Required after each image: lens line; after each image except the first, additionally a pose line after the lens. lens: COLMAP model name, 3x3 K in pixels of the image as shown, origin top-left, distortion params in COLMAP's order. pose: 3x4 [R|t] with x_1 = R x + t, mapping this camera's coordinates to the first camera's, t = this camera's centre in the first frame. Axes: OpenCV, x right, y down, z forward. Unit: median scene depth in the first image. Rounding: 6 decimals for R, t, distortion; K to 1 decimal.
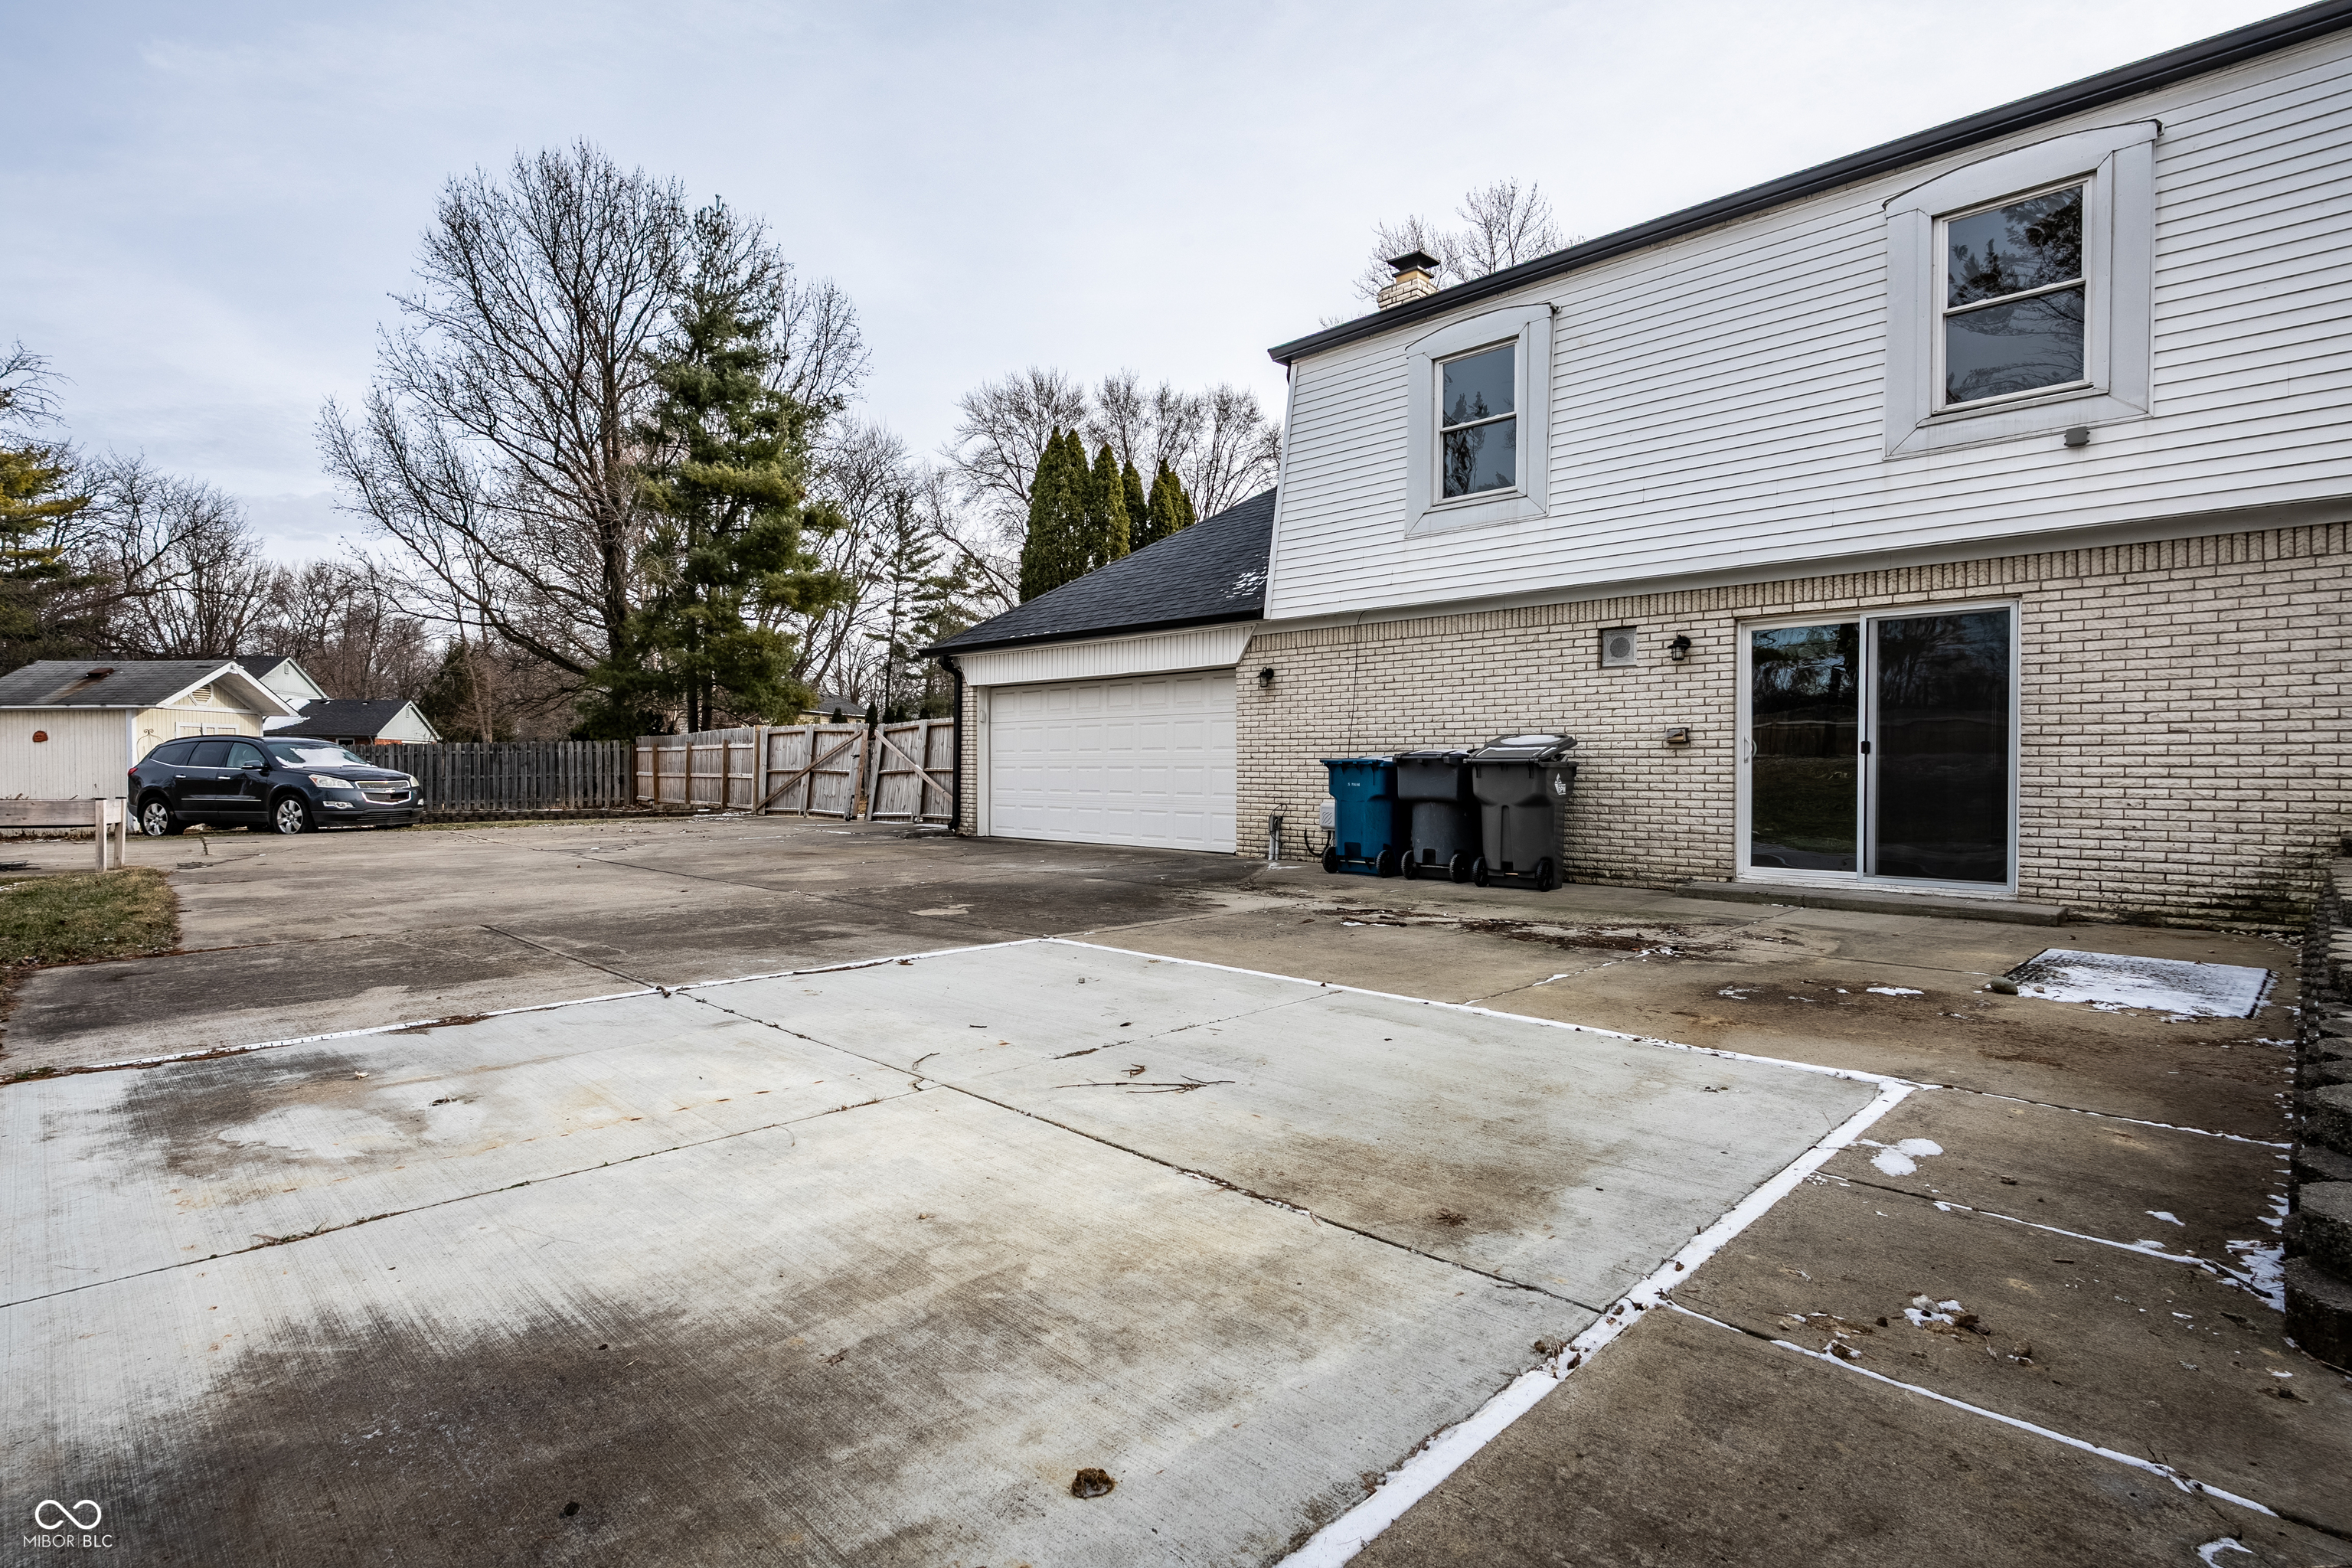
lens RADIAL K [[1141.6, 0, 1173.1], [0, 1141.6, 778.5], [0, 0, 1]] dist [-0.001275, -0.000326]
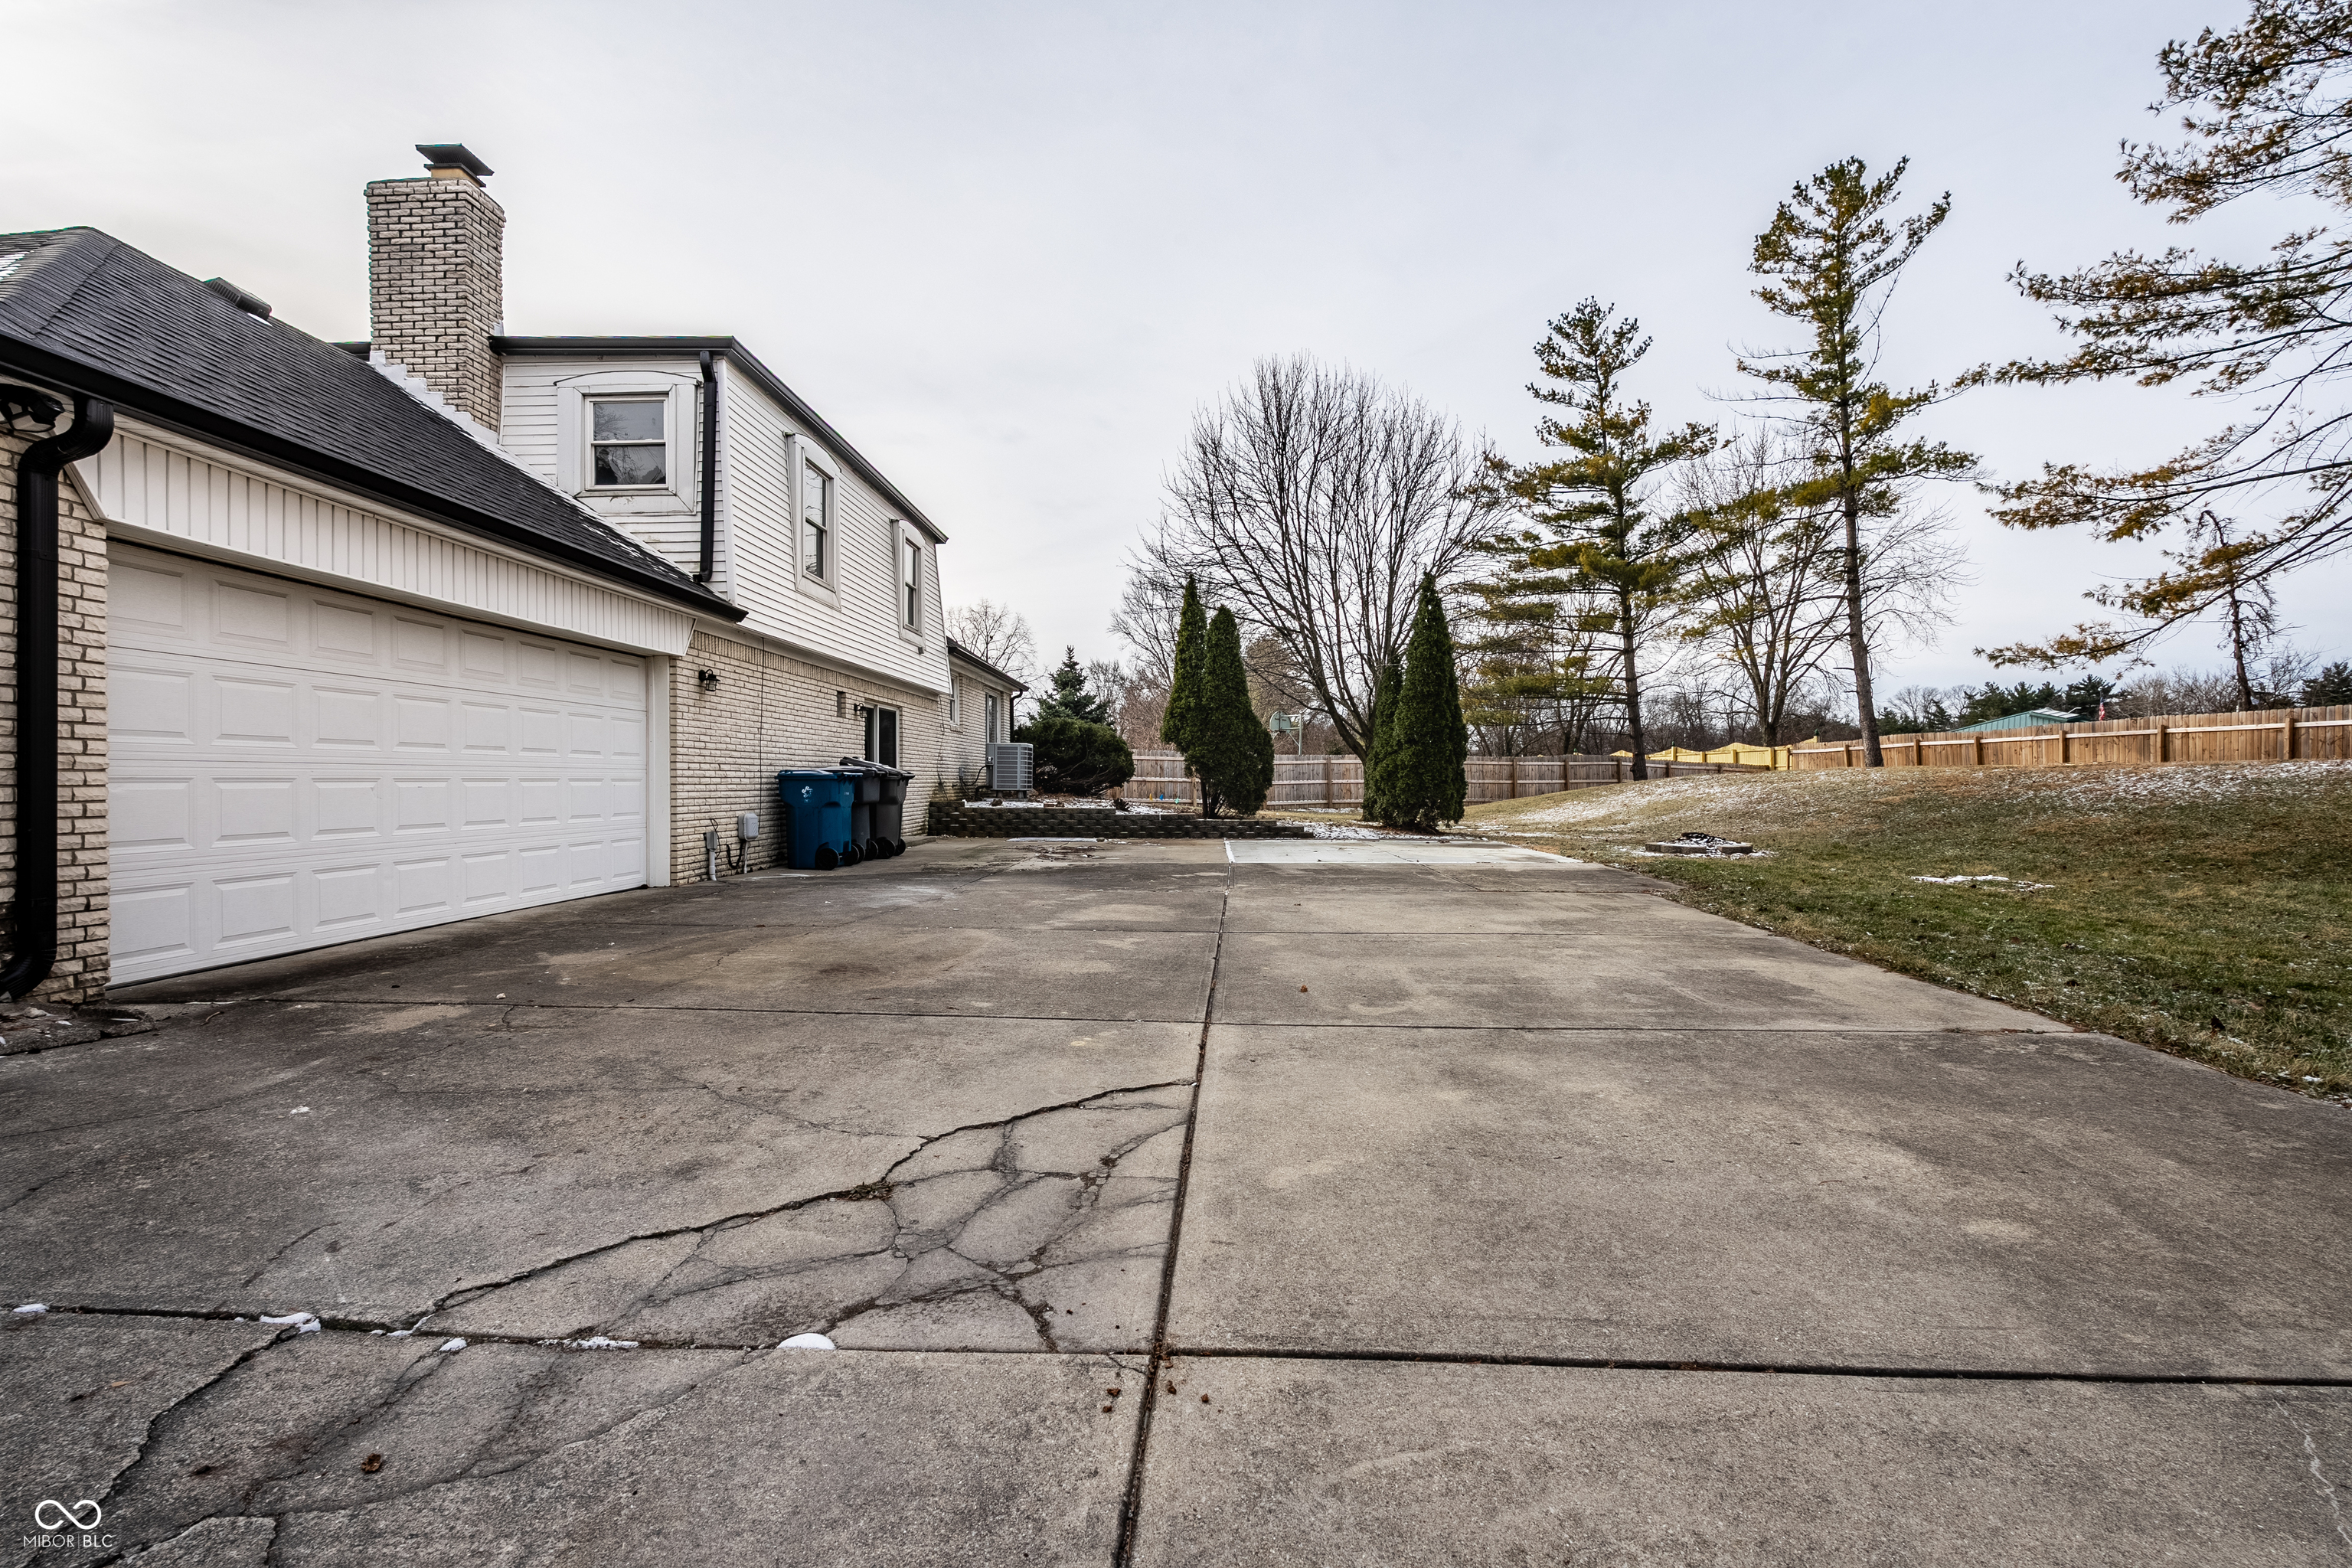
lens RADIAL K [[1040.0, 0, 1185.6], [0, 1040.0, 784.9], [0, 0, 1]] dist [-0.003772, 0.000962]
pose [[-0.674512, -0.001459, 0.738262, -0.588358], [0.011498, 0.999856, 0.012480, -0.008222], [-0.738174, 0.016906, -0.674399, 0.965536]]
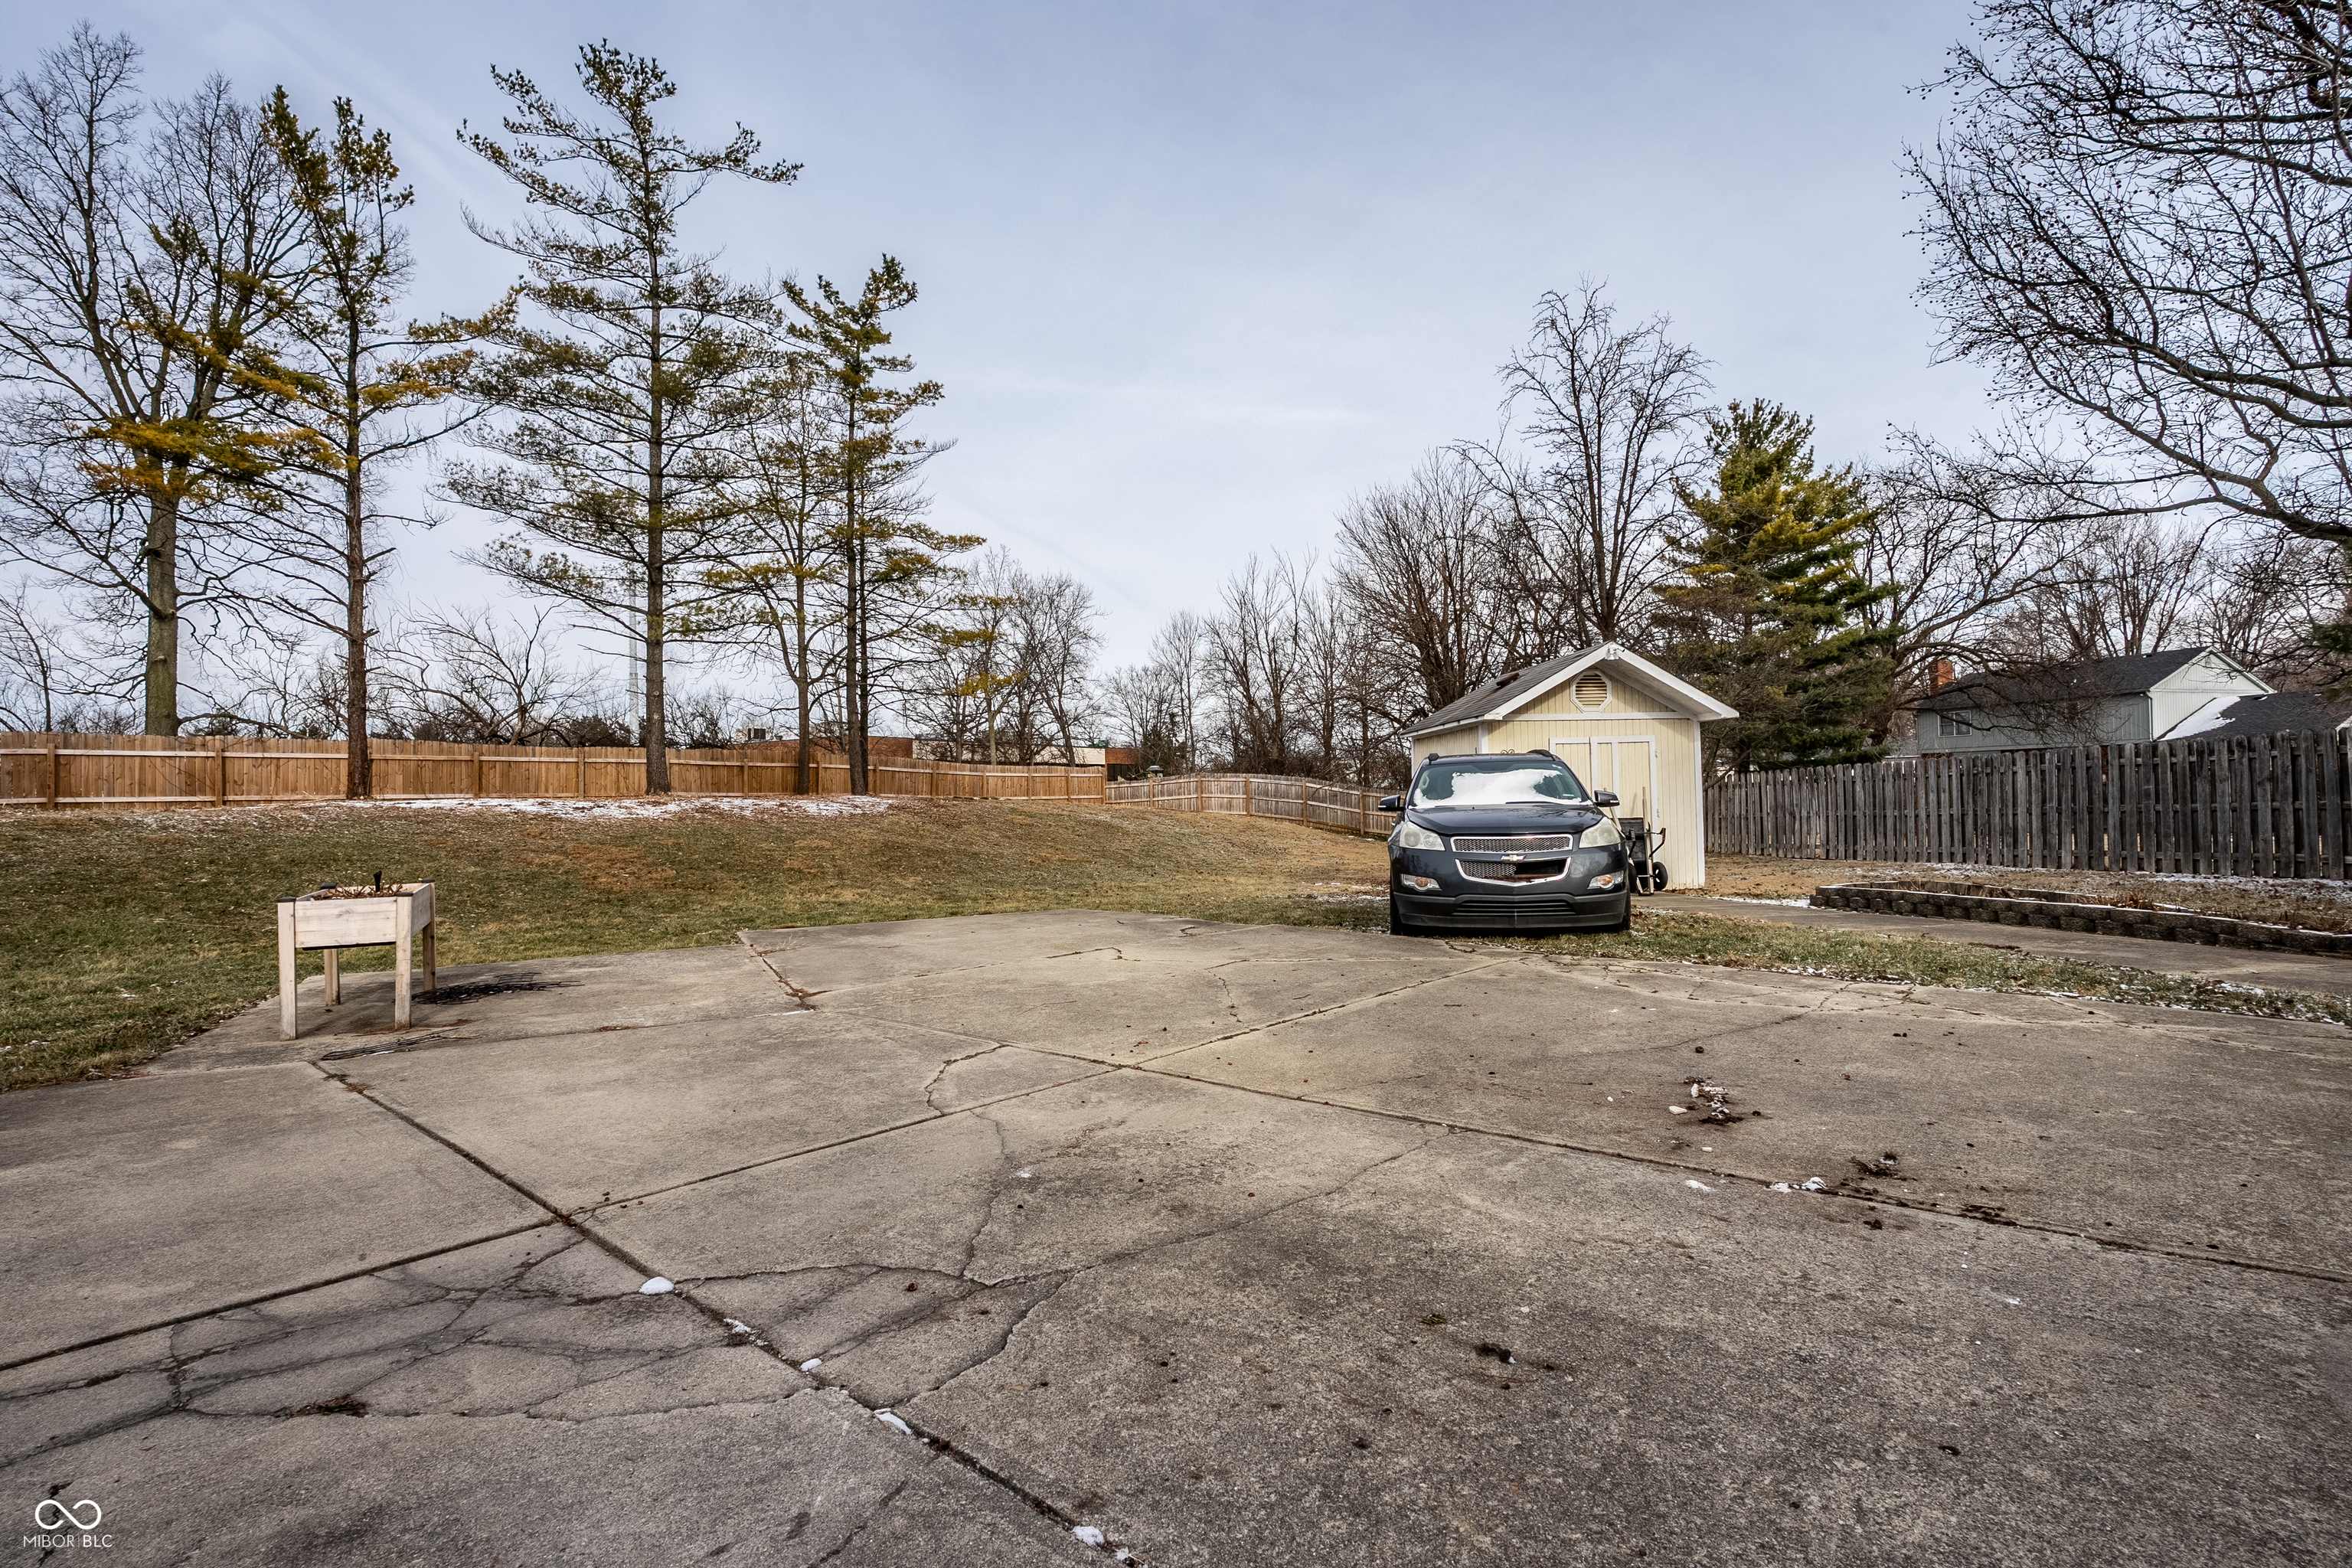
lens RADIAL K [[1040.0, 0, 1168.7], [0, 1040.0, 784.2], [0, 0, 1]] dist [-0.003772, 0.000962]
pose [[0.054557, -0.017373, -0.998360, -0.326209], [0.010725, 0.999801, -0.016812, -0.014613], [0.998453, -0.009790, 0.054733, 0.986095]]
